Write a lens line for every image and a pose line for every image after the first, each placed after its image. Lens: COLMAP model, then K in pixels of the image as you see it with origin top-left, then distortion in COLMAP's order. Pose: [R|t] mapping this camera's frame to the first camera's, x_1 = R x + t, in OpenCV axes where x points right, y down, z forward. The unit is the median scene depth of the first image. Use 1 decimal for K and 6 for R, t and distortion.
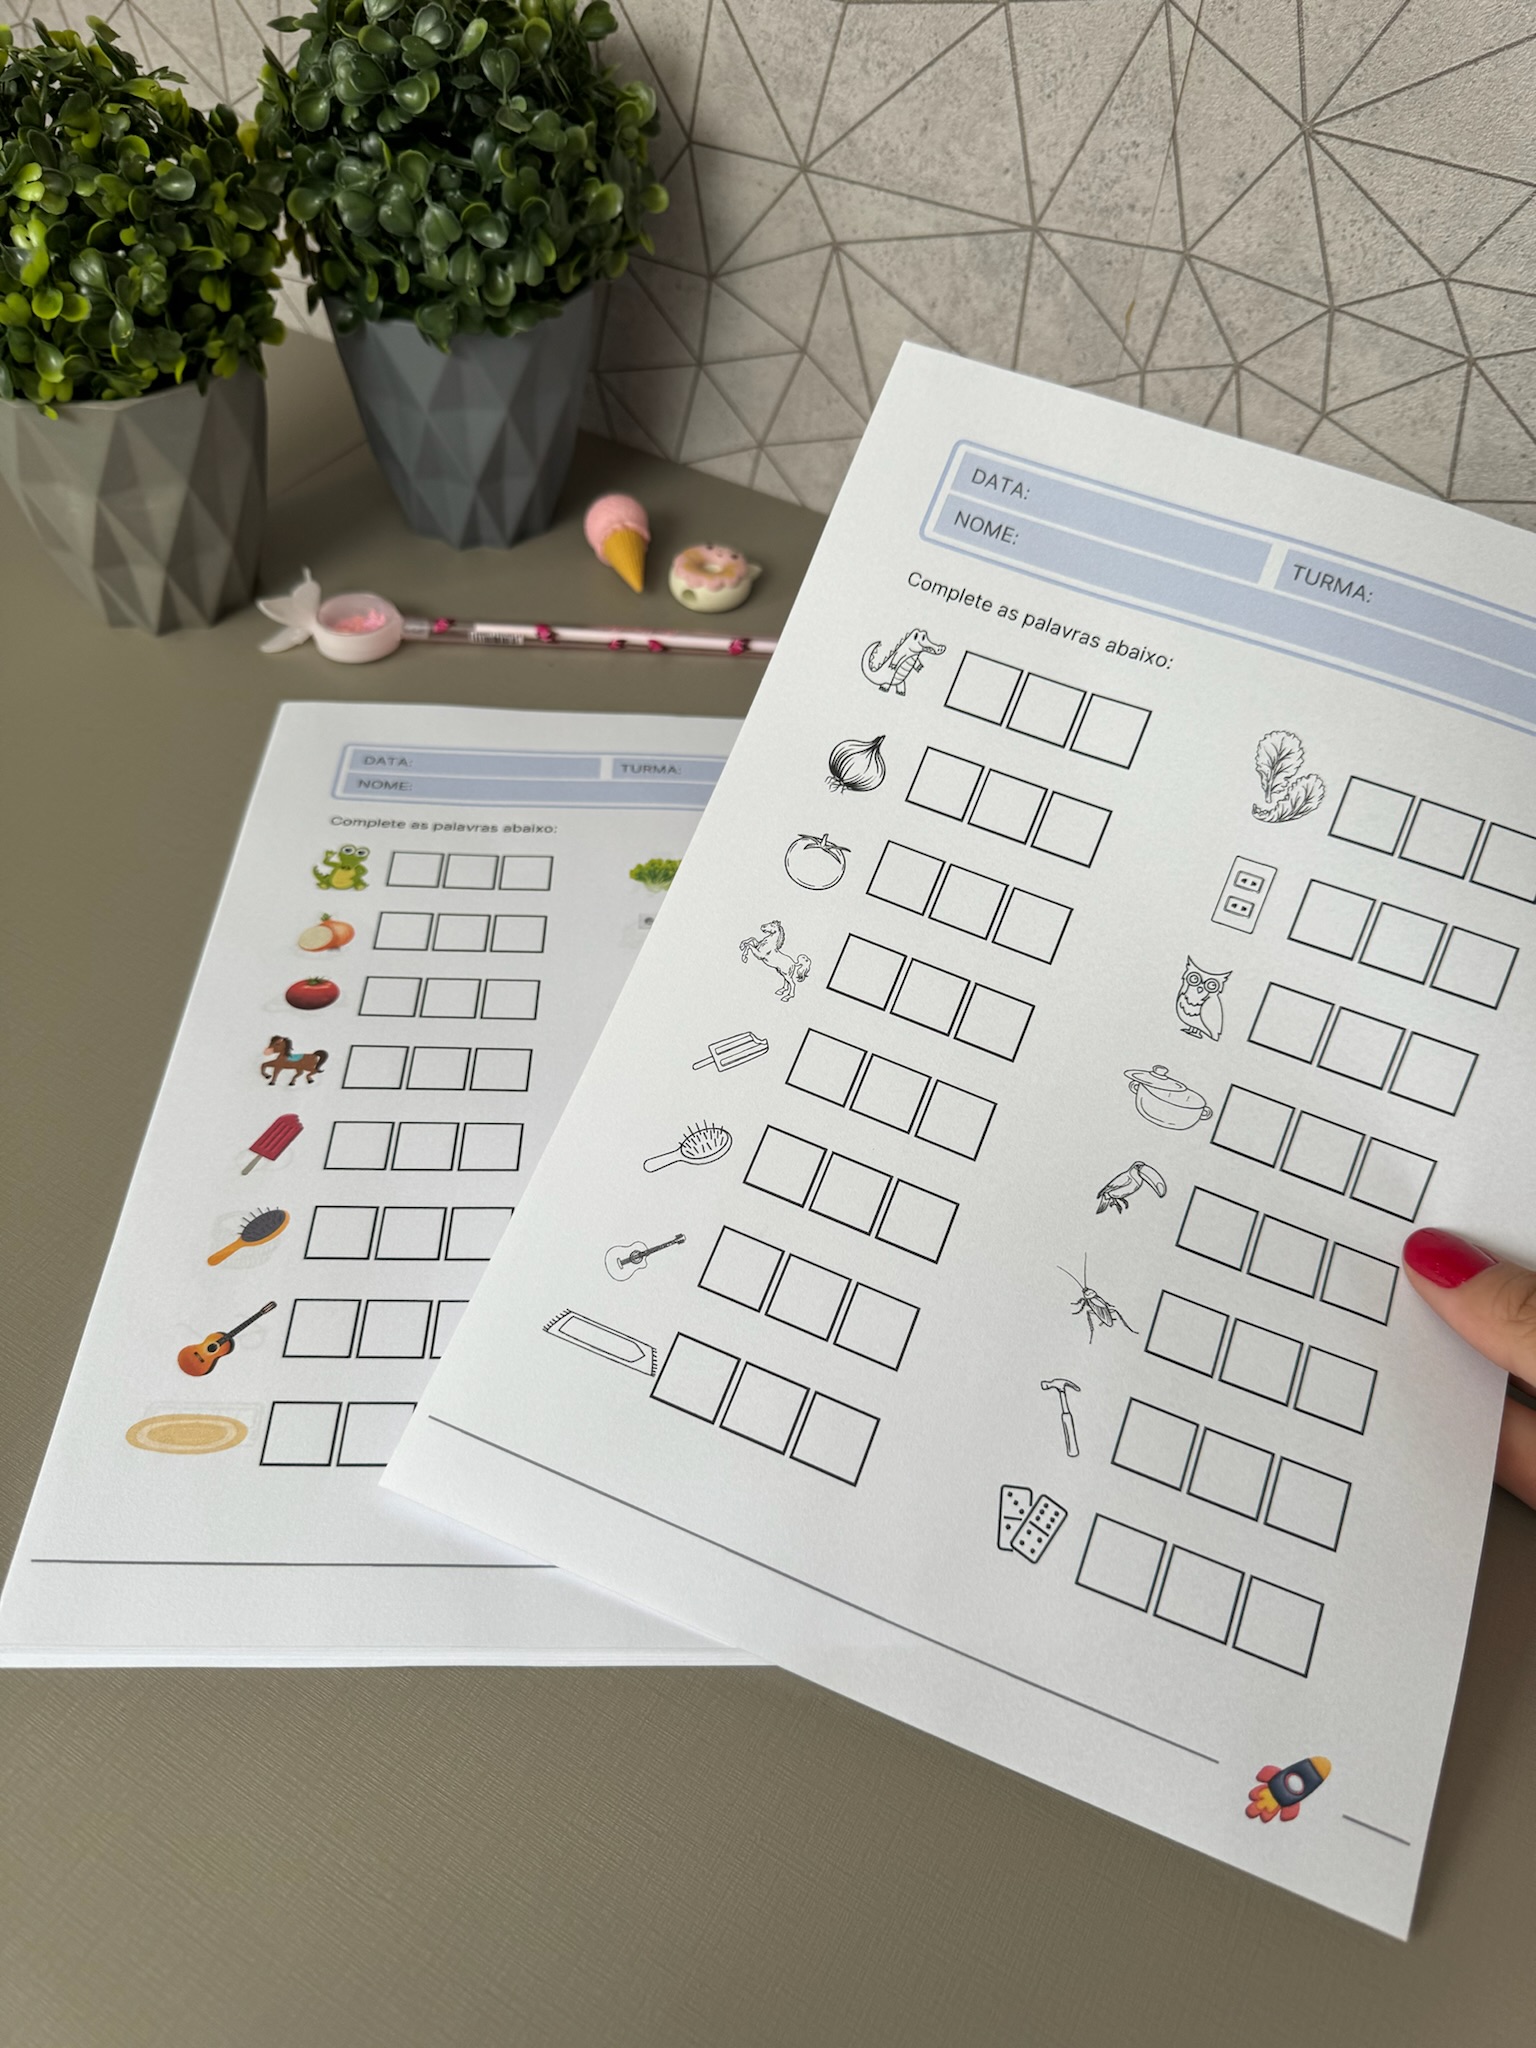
lens RADIAL K [[1538.8, 0, 778.6], [0, 1538.8, 1017.7], [0, 0, 1]] dist [-0.025790, 0.002363]
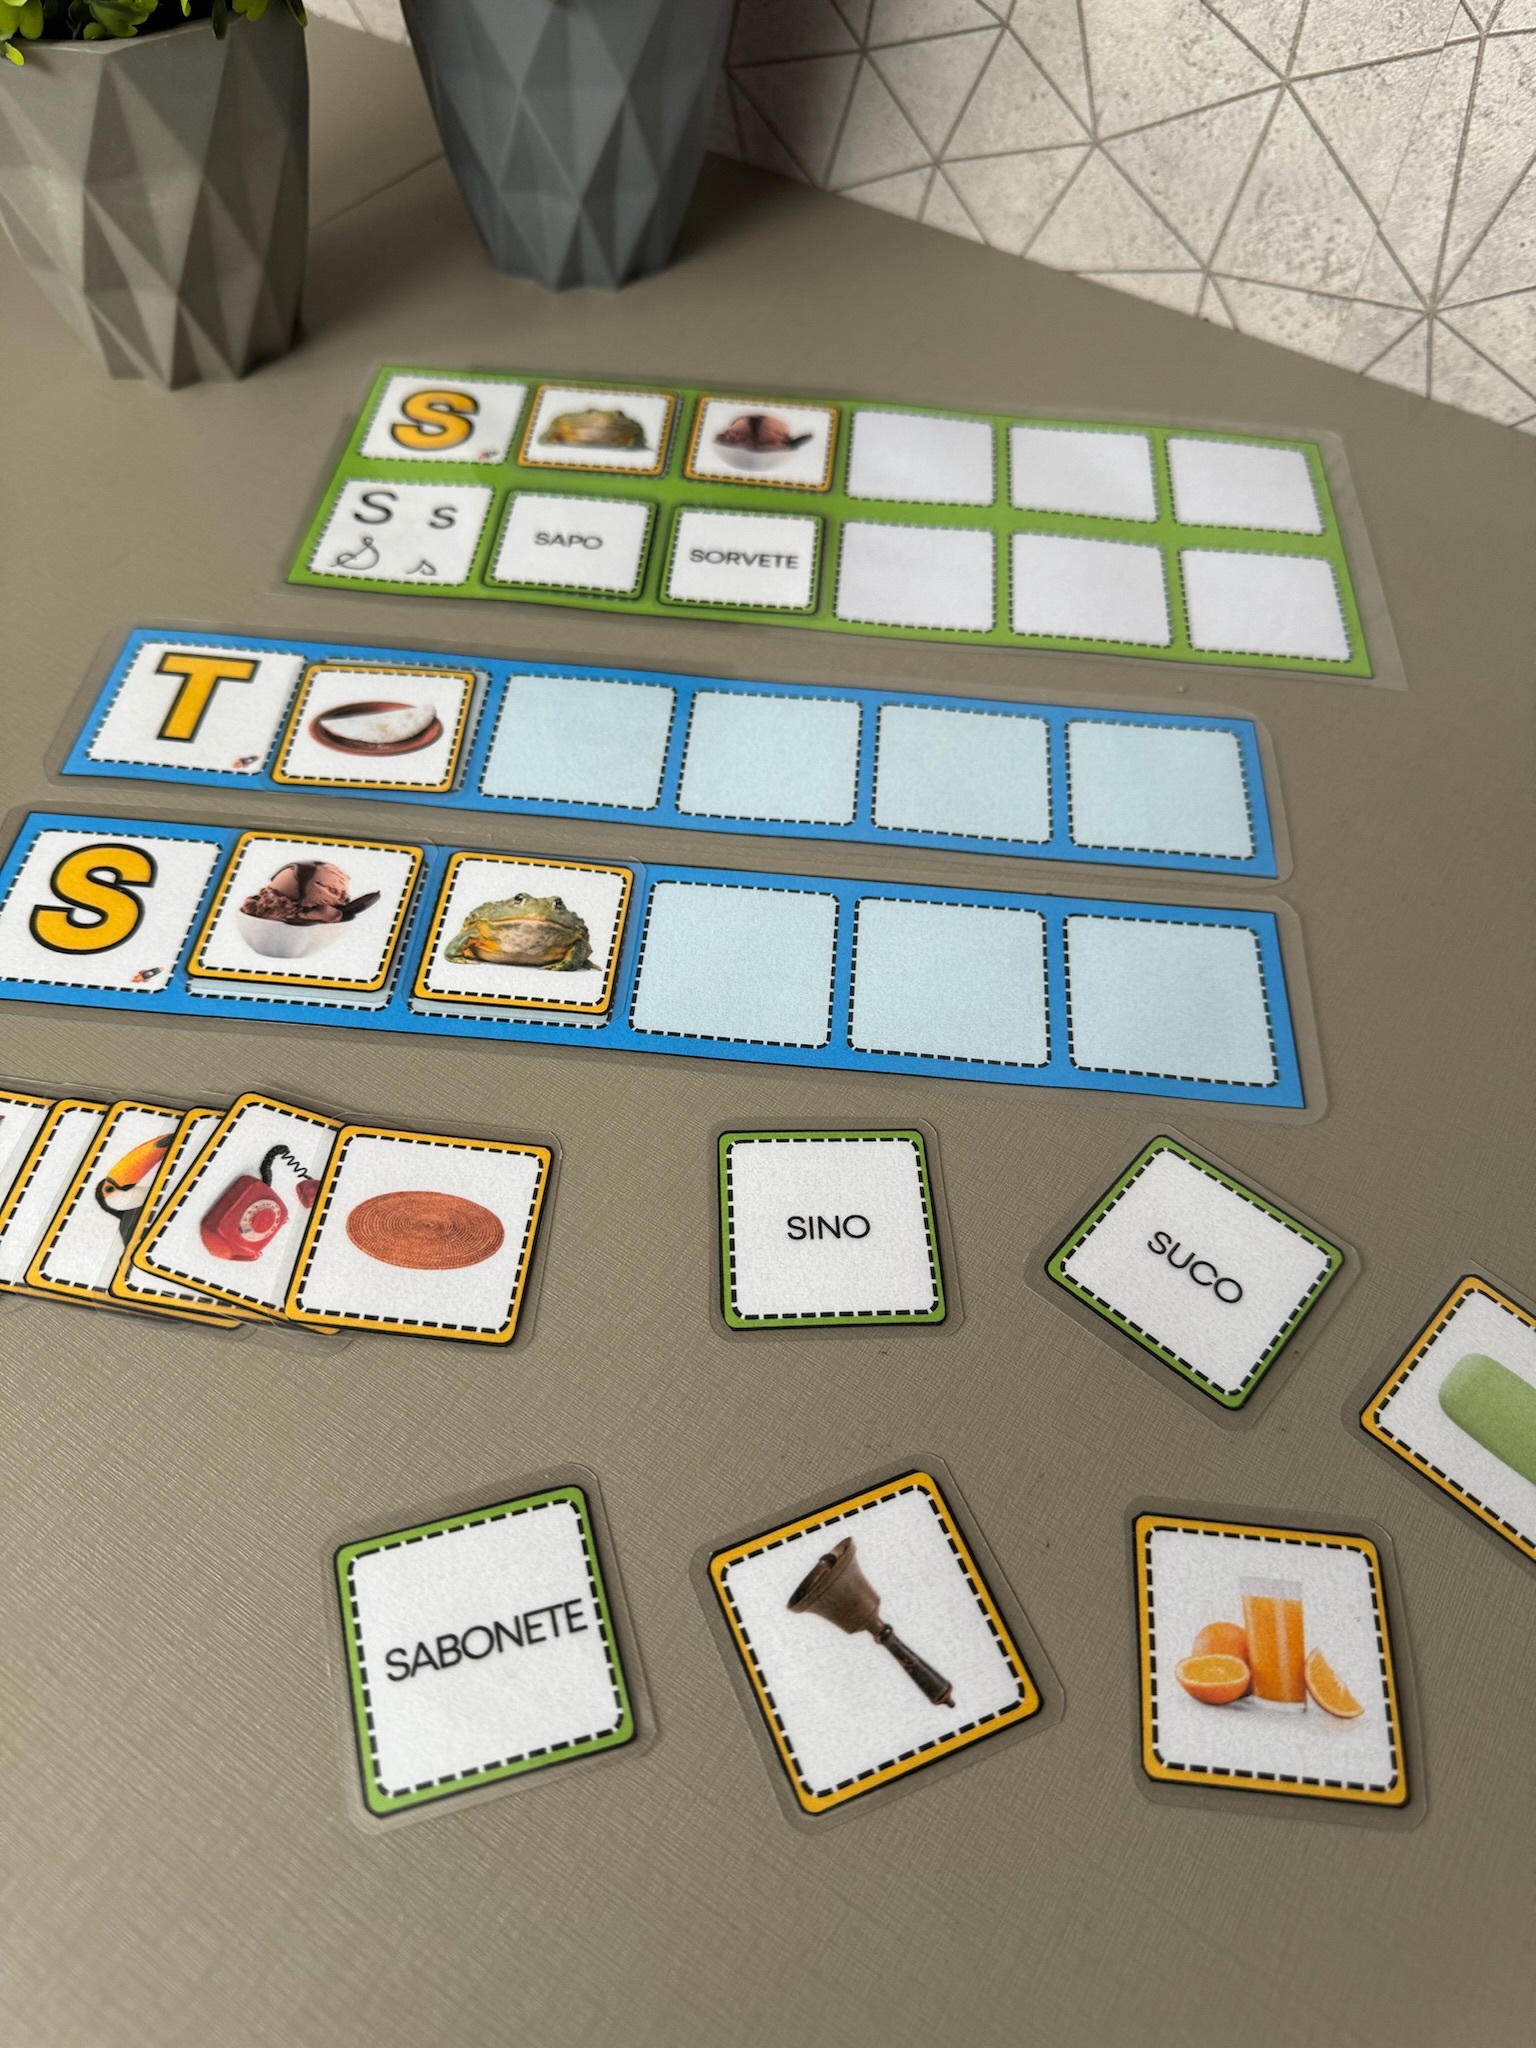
lens RADIAL K [[1538.8, 0, 767.3], [0, 1538.8, 1034.1], [0, 0, 1]] dist [-0.025790, 0.002363]
pose [[0.998472, 0.033089, -0.044248, -0.057490], [-0.028548, 0.994619, 0.099593, -0.007987], [0.047305, -0.098178, 0.994044, 0.211779]]
